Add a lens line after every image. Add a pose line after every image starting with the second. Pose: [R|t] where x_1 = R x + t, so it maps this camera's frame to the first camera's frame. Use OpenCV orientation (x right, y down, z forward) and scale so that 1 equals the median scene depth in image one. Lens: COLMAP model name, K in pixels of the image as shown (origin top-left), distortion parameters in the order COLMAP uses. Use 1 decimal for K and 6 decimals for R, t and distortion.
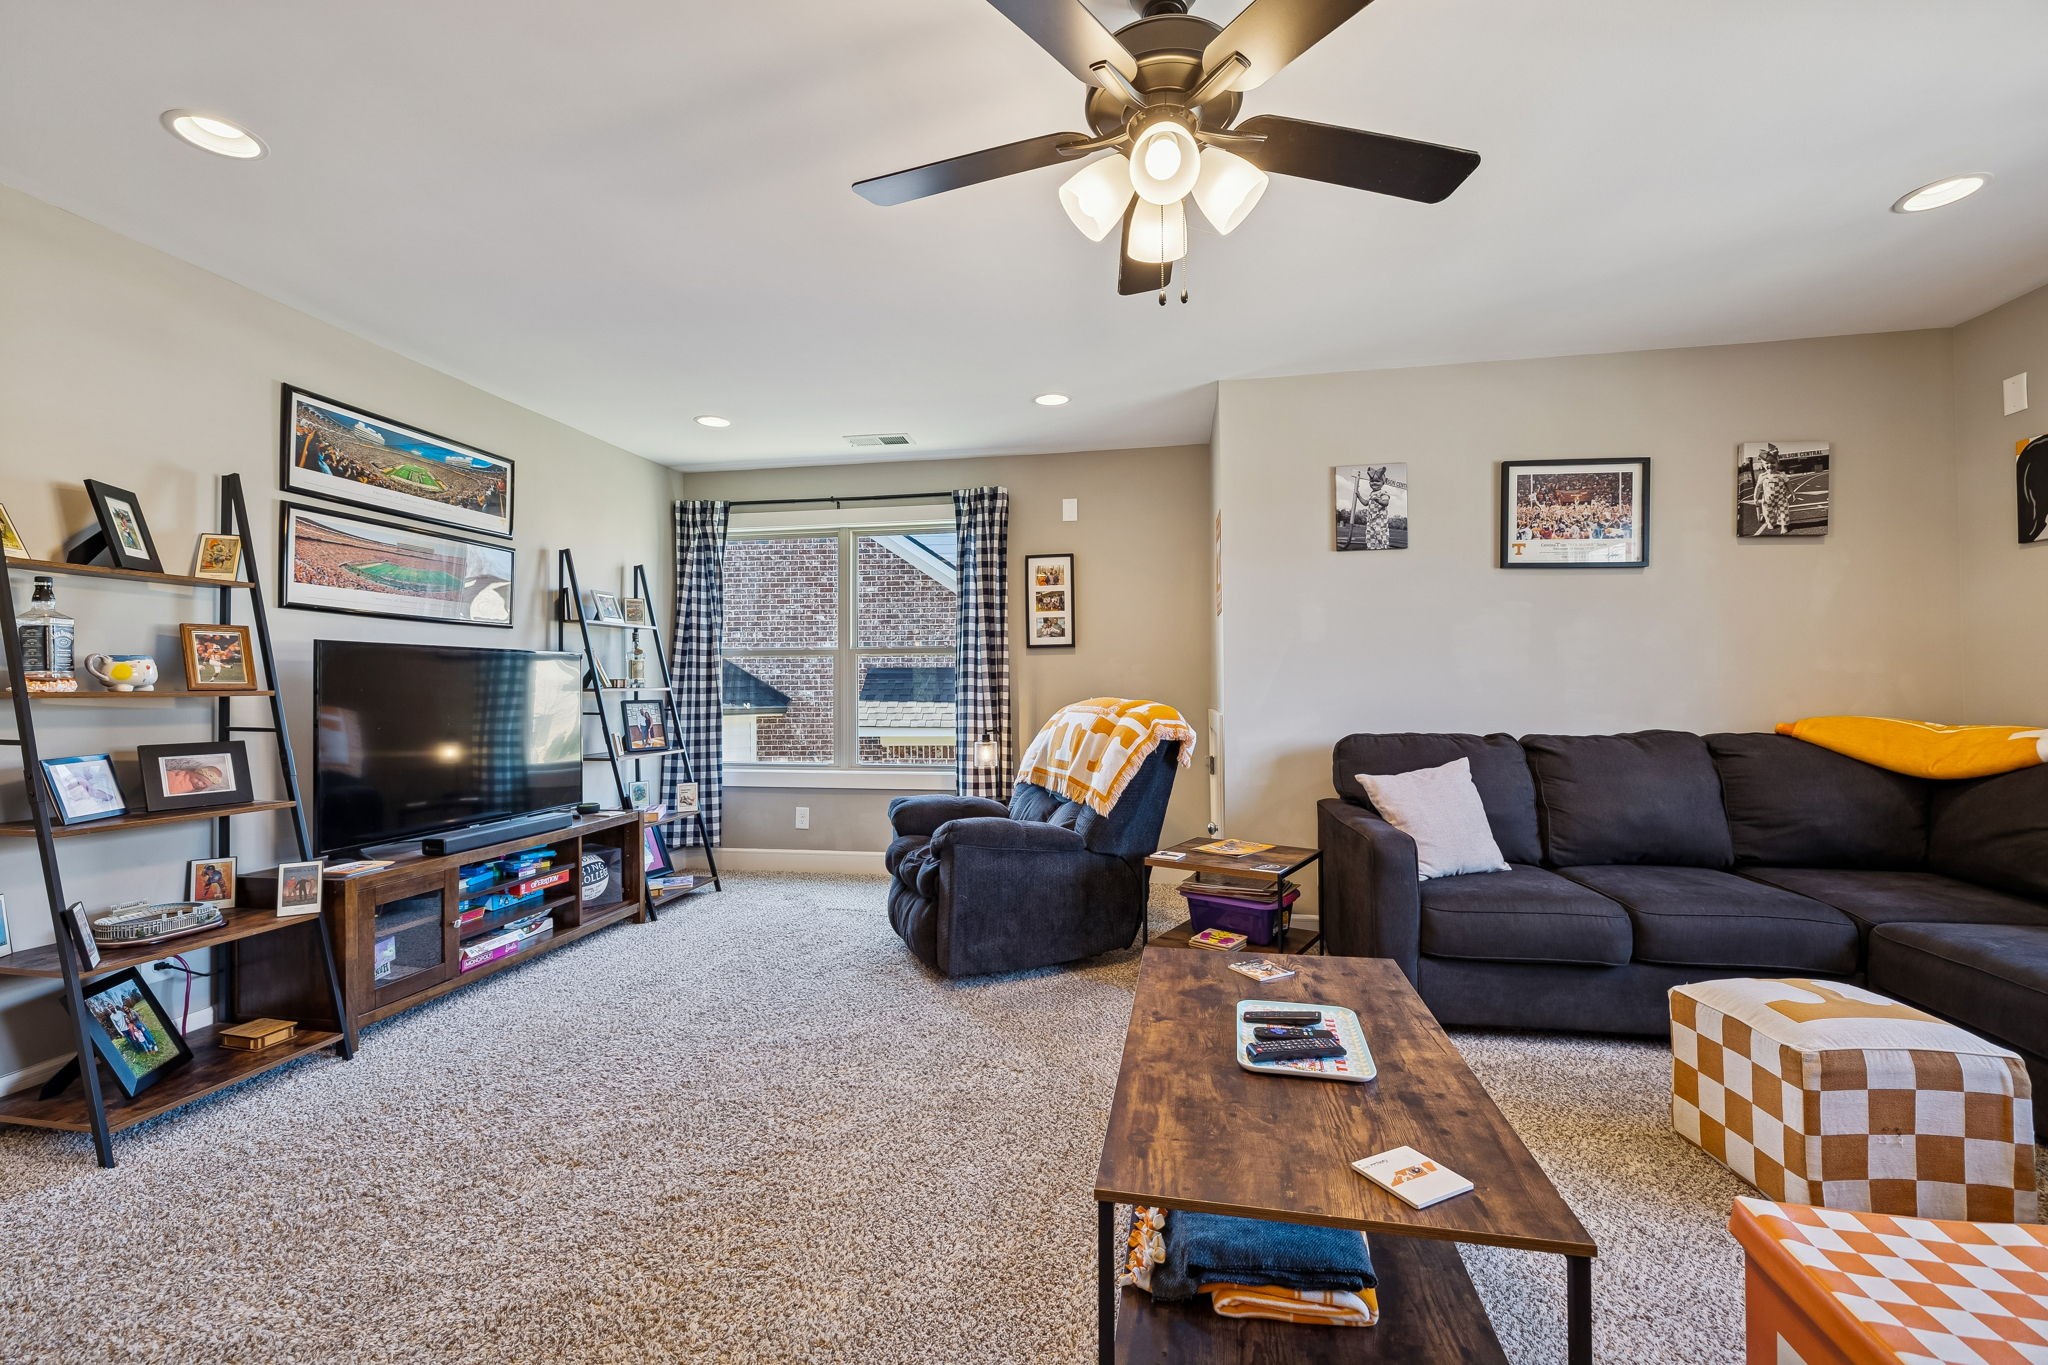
lens RADIAL K [[864.3, 0, 1018.9], [0, 864.3, 673.7], [0, 0, 1]] dist [-0.002029, -0.000194]
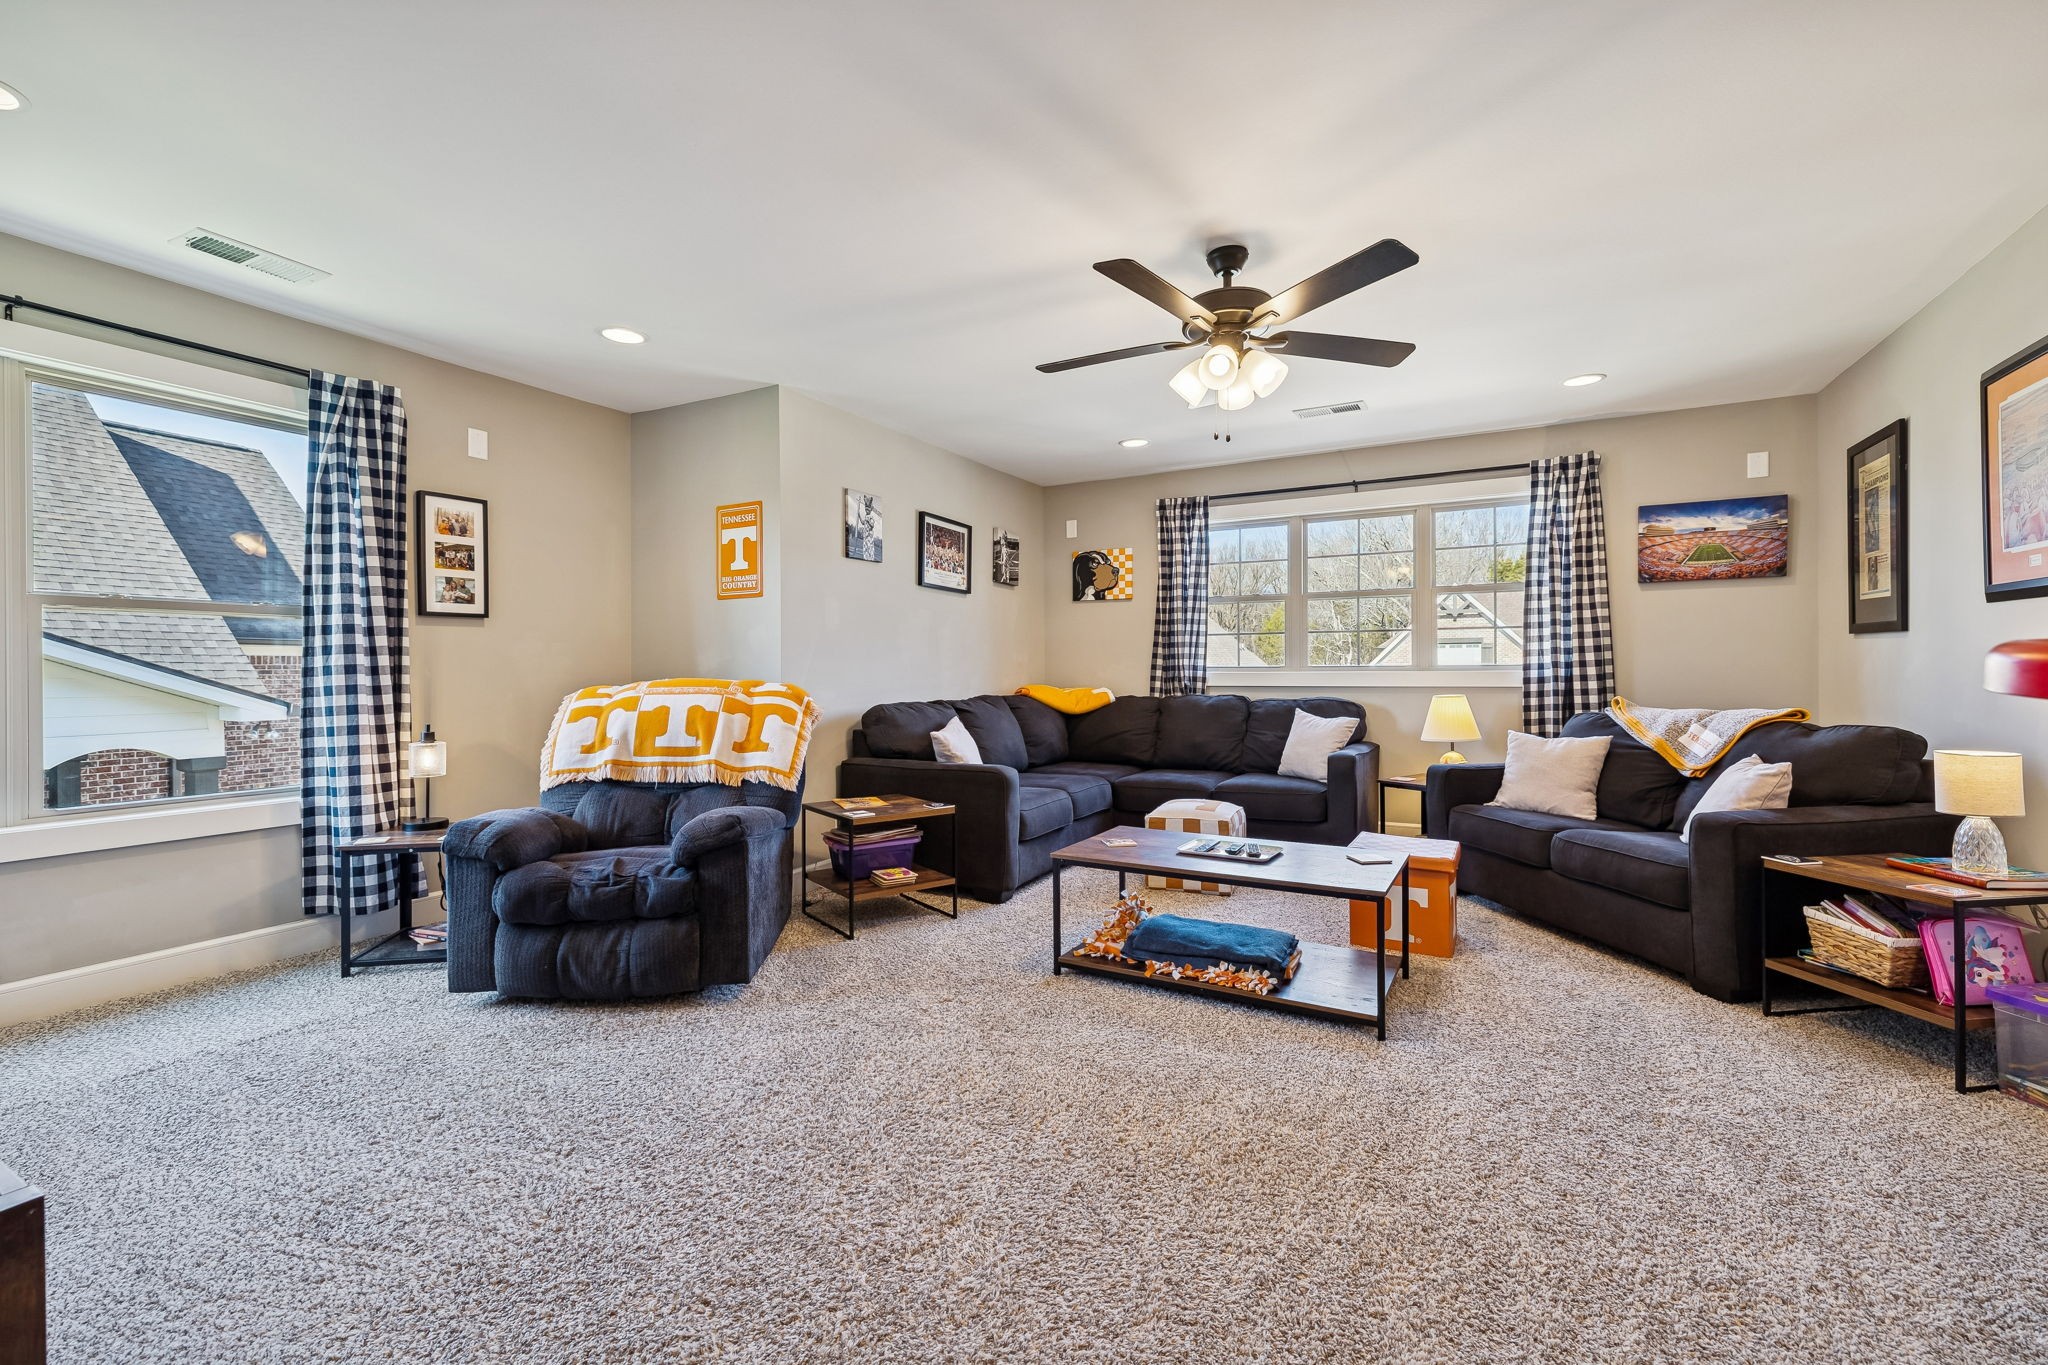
lens RADIAL K [[864.3, 0, 1018.9], [0, 864.3, 673.7], [0, 0, 1]] dist [-0.002029, -0.000194]
pose [[0.316218, 0.000305, 0.948687, -0.730291], [-0.010573, 0.999939, 0.003203, 0.017073], [-0.948628, -0.011043, 0.316202, 0.383994]]
